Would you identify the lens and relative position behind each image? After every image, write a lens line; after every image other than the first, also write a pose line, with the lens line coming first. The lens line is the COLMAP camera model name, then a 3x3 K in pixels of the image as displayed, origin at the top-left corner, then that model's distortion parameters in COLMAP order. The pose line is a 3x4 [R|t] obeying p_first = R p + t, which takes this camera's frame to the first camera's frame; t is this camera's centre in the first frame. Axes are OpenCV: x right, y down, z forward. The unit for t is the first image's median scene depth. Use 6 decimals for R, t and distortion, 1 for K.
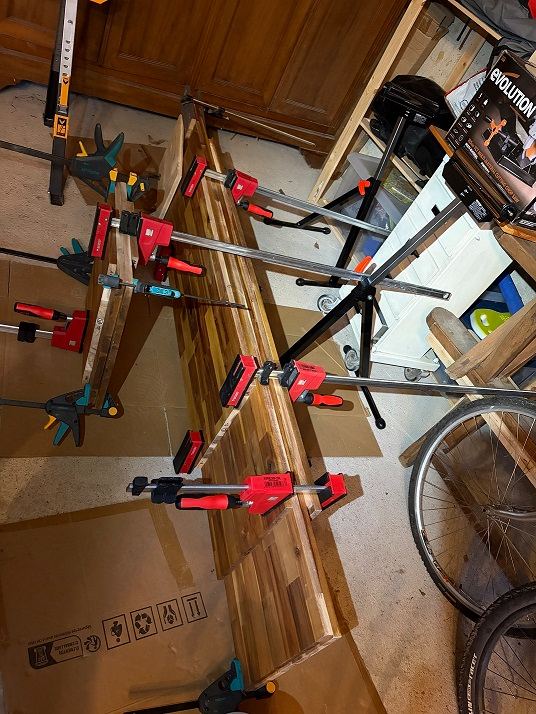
lens RADIAL K [[531.7, 0, 269.1], [0, 531.7, 367.4], [0, 0, 1]] dist [0.052846, -0.077486]
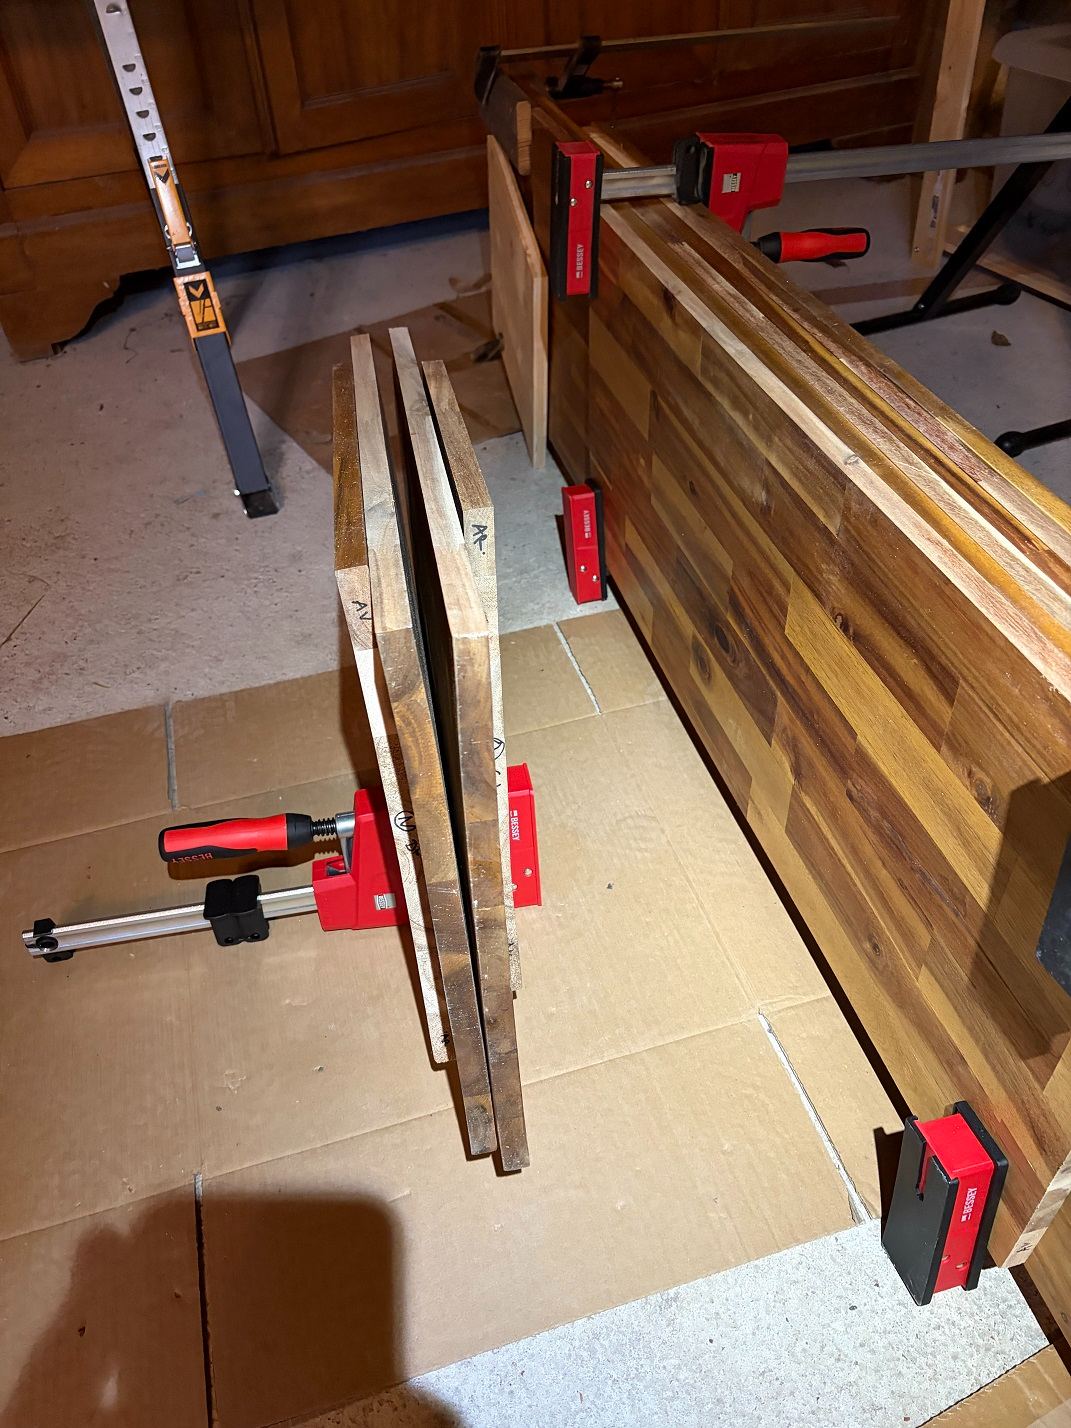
lens RADIAL K [[1063.3, 0, 537.7], [0, 1063.3, 734.7], [0, 0, 1]] dist [0.052846, -0.077486]
pose [[0.890565, -0.346740, -0.294391, -0.080734], [0.328297, 0.937957, -0.111609, -0.027368], [0.314826, 0.002747, 0.949145, 0.417131]]
